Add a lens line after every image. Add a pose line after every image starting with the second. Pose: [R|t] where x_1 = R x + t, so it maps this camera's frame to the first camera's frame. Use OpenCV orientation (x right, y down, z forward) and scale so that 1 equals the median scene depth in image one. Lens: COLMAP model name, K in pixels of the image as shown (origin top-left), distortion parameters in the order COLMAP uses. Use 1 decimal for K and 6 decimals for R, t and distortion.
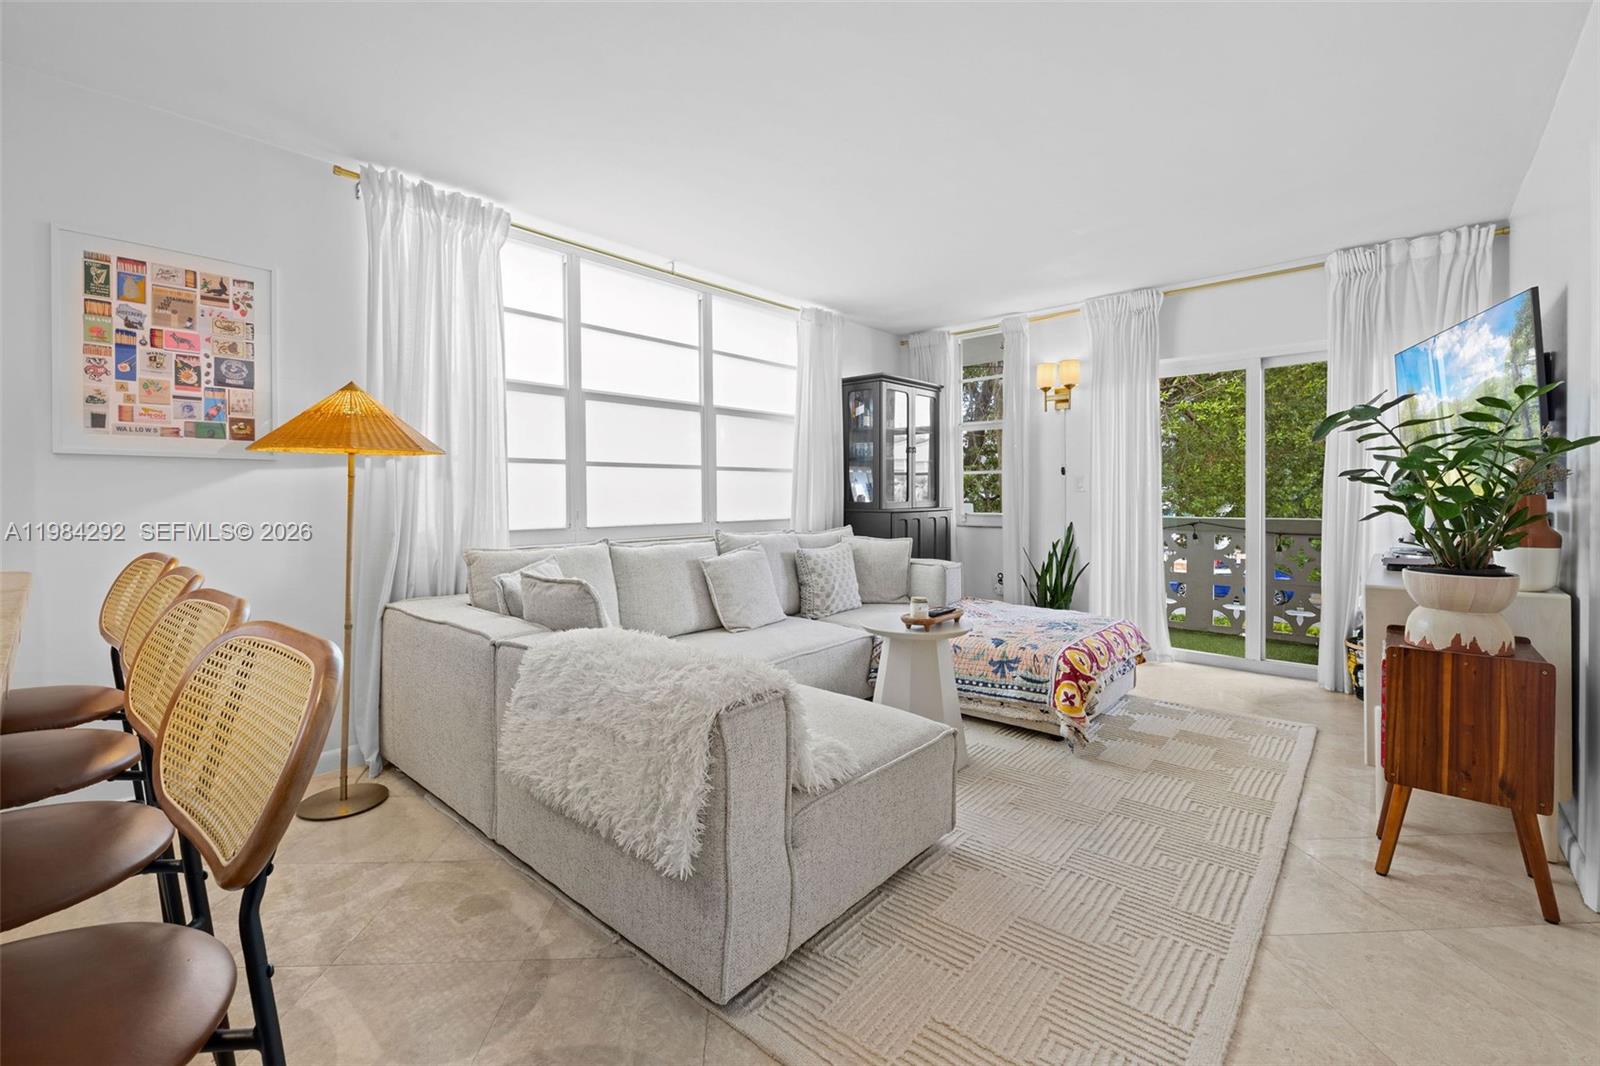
lens RADIAL K [[680.5, 0, 806.8], [0, 680.5, 504.3], [0, 0, 1]] dist [-0.003447, 0.000498]
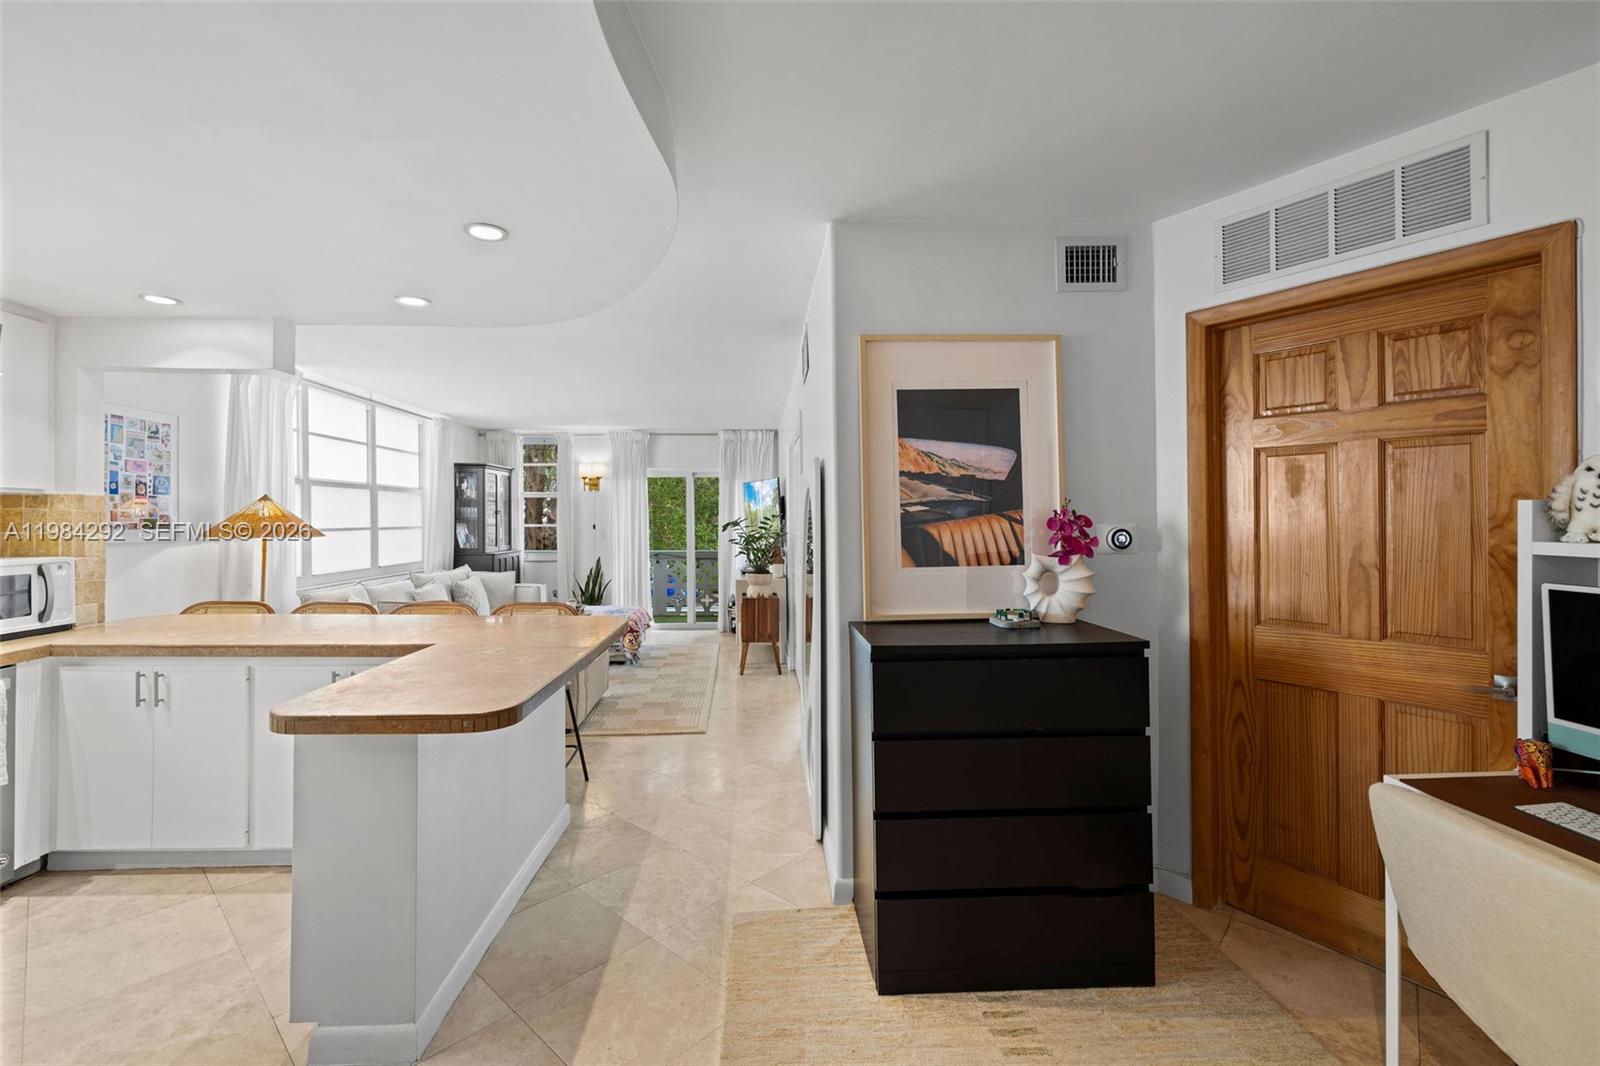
lens RADIAL K [[678.0, 0, 767.9], [0, 678.0, 516.5], [0, 0, 1]] dist [-0.003784, -0.000256]
pose [[0.734443, 0.002682, 0.678665, -0.633852], [0.010331, 0.999832, -0.015132, -0.062964], [-0.678592, 0.018125, 0.734292, -0.743235]]
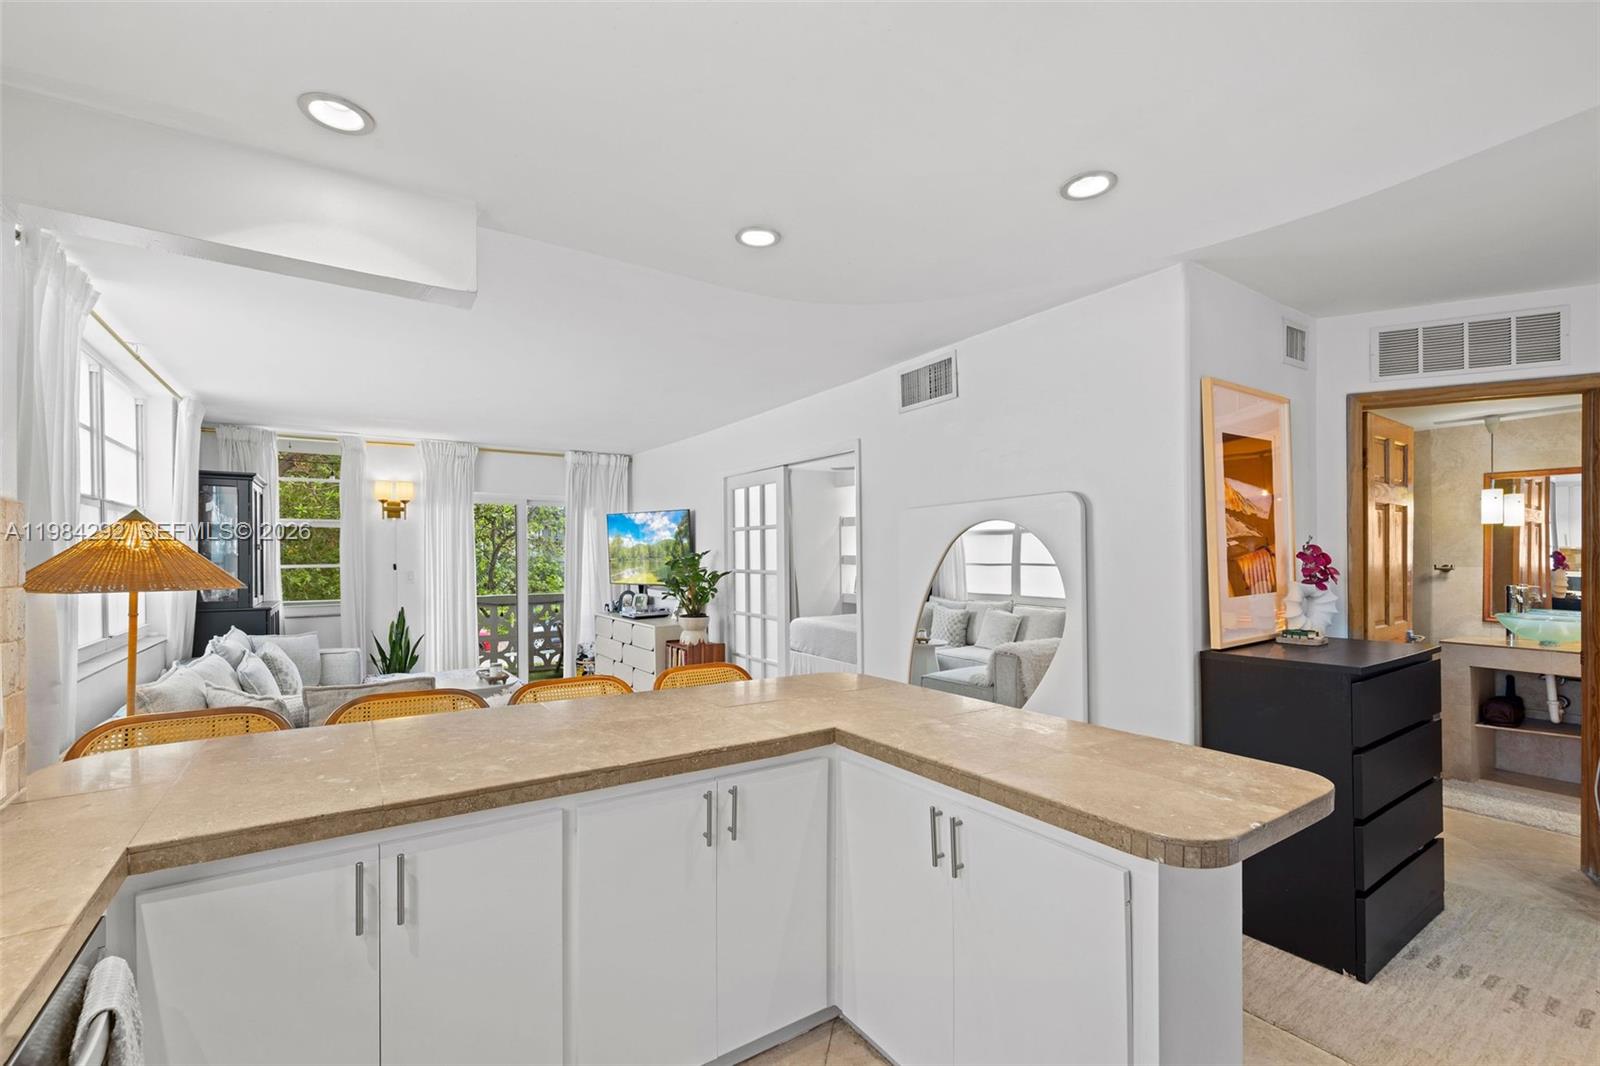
lens RADIAL K [[687.7, 0, 780.4], [0, 687.7, 557.1], [0, 0, 1]] dist [-0.003744, -0.000237]
pose [[0.273764, -0.002094, 0.961795, -0.932835], [0.017644, 0.999840, -0.002845, -0.071429], [-0.961635, 0.017749, 0.273757, -0.047579]]
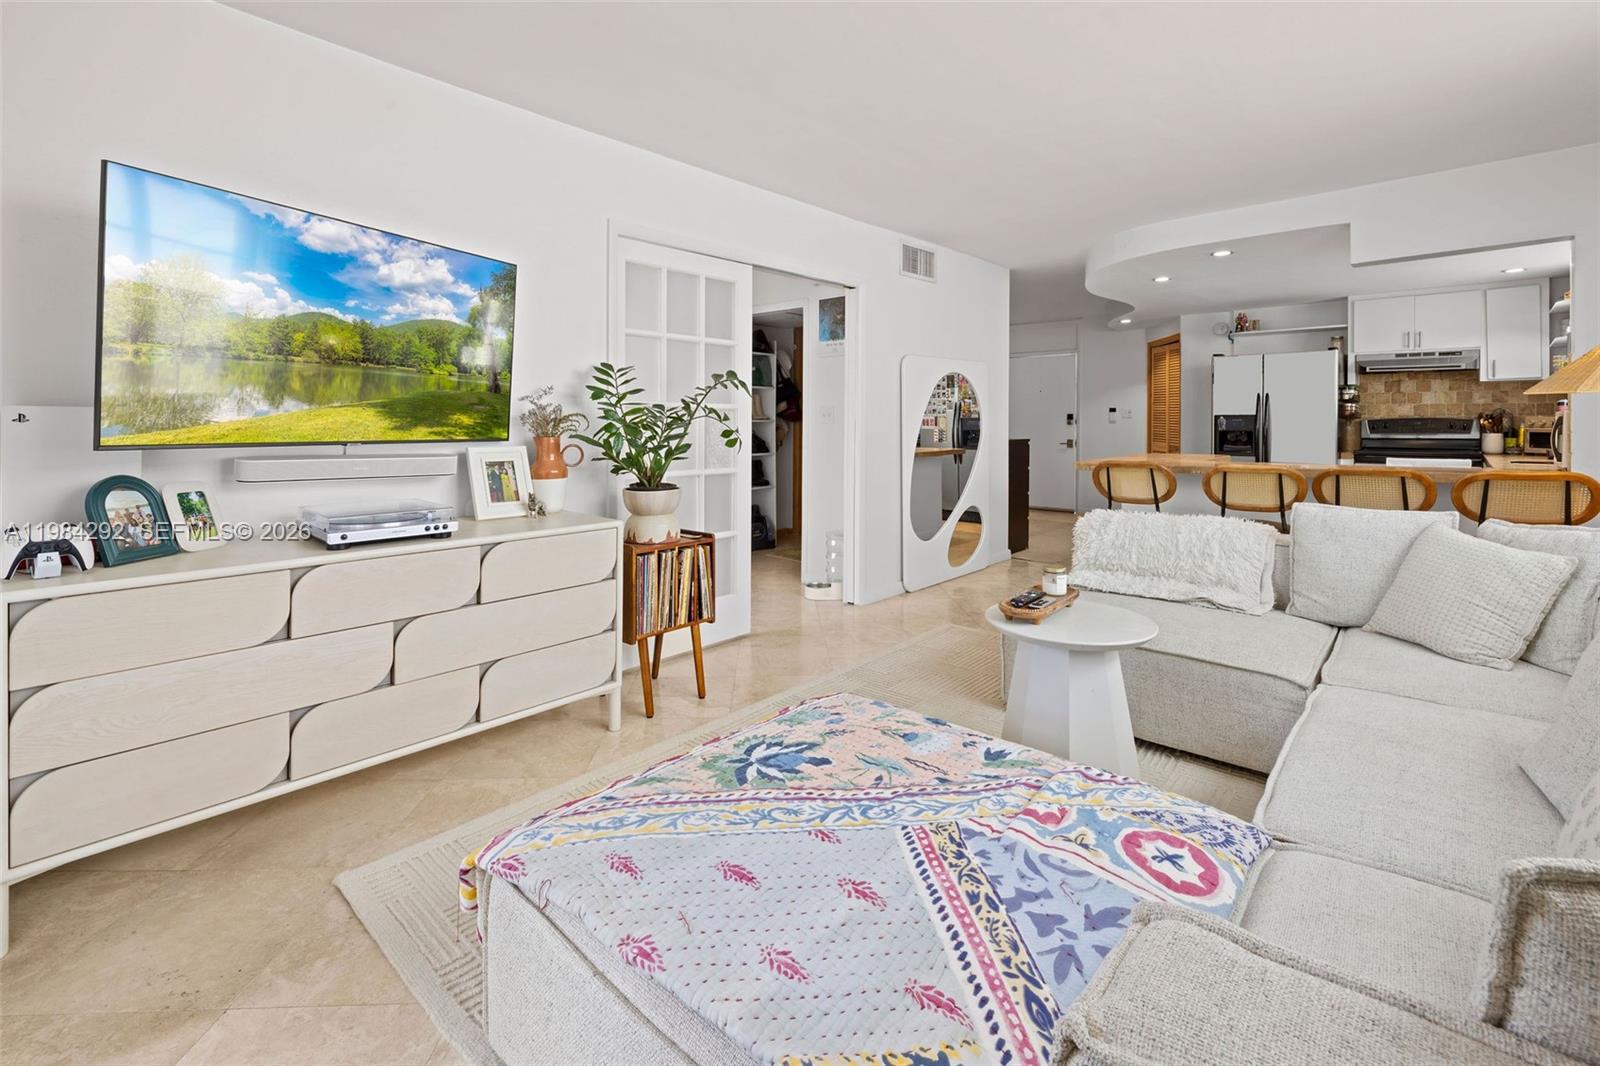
lens RADIAL K [[694.1, 0, 819.1], [0, 694.1, 429.8], [0, 0, 1]] dist [0.000698, 0.000108]
pose [[-0.999934, 0.004181, 0.010745, 0.347611], [0.004408, 0.999767, 0.021154, -0.030679], [-0.010654, 0.021200, -0.999718, 1.447965]]
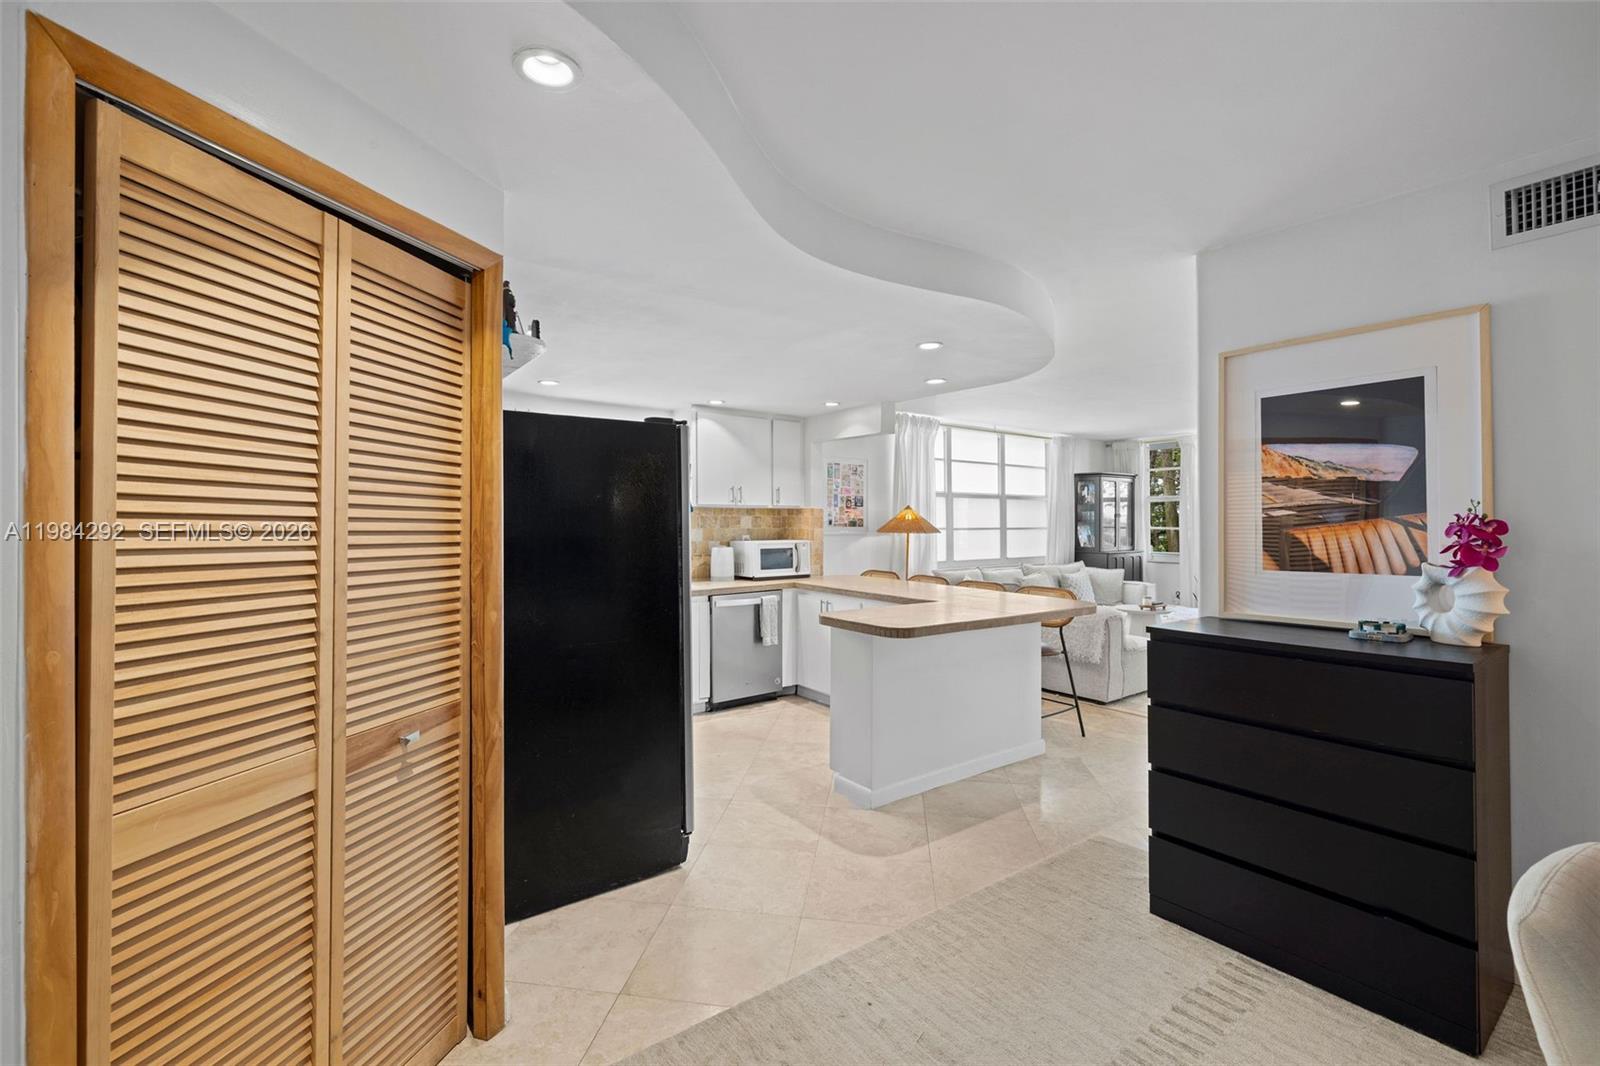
lens RADIAL K [[668.5, 0, 791.2], [0, 668.5, 527.0], [0, 0, 1]] dist [-0.004321, -0.000038]
pose [[0.975429, 0.000313, -0.220312, -0.388126], [-0.002530, 0.999949, -0.009779, -0.050383], [0.220298, 0.010096, 0.975380, -1.116280]]
